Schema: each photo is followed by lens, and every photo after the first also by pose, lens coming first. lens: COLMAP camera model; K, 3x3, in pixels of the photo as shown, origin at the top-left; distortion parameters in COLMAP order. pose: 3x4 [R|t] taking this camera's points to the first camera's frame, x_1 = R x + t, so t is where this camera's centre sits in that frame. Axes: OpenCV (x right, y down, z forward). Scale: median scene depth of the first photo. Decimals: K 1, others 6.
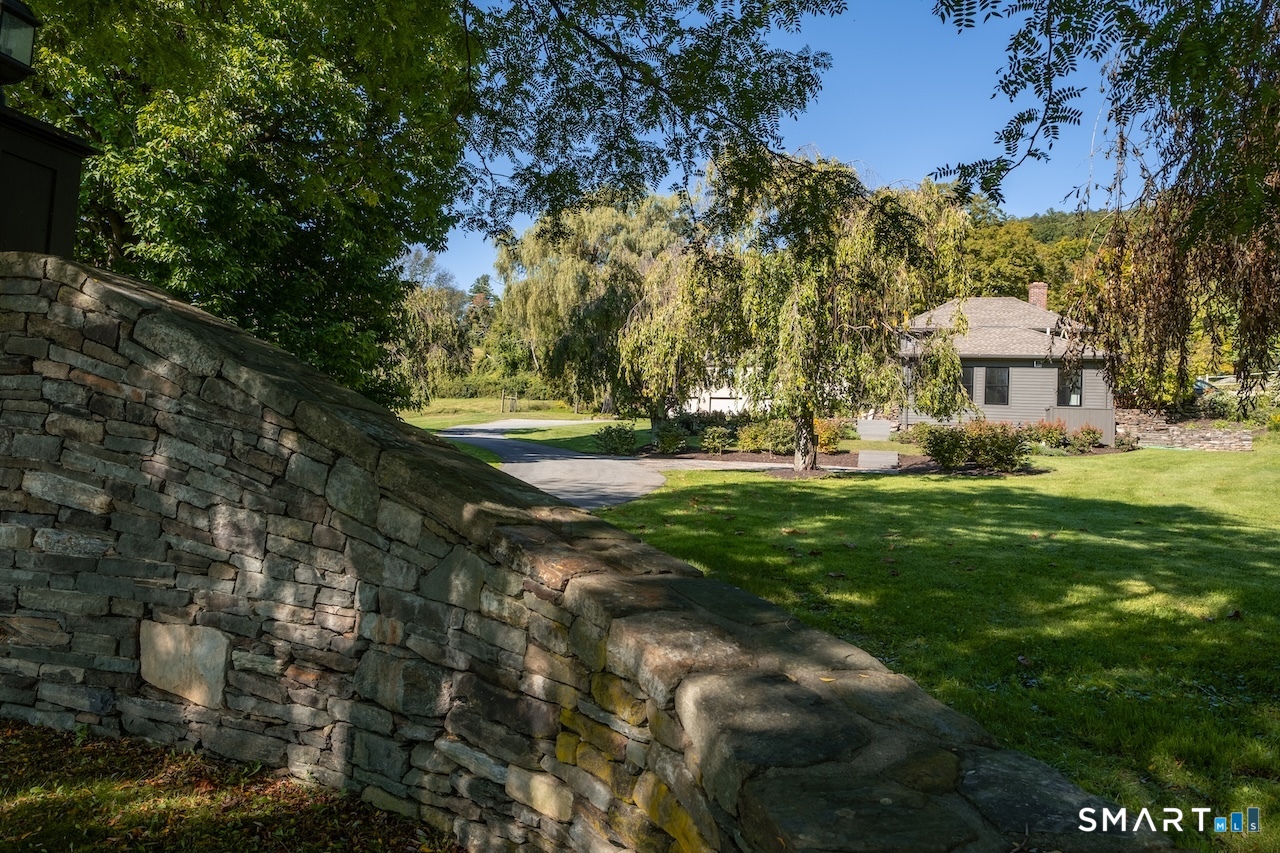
lens RADIAL K [[927.5, 0, 636.5], [0, 927.5, 426.7], [0, 0, 1]] dist [0.012335, -0.013711]
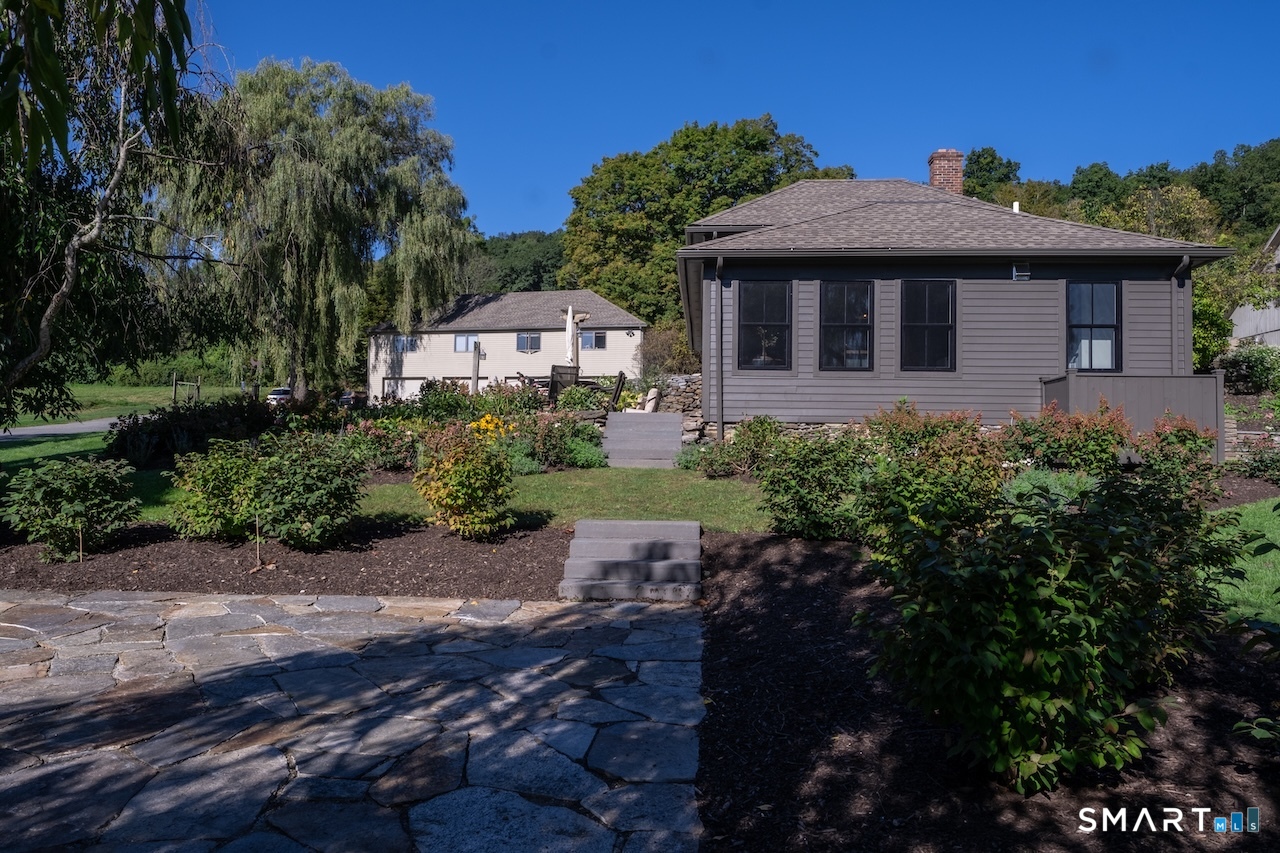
lens RADIAL K [[927.5, 0, 641.1], [0, 927.5, 424.7], [0, 0, 1]] dist [0.012335, -0.013711]
pose [[0.979340, -0.026719, 0.200447, 0.178574], [0.023759, 0.999570, 0.017160, -0.009134], [-0.200819, -0.012043, 0.979554, 0.620835]]
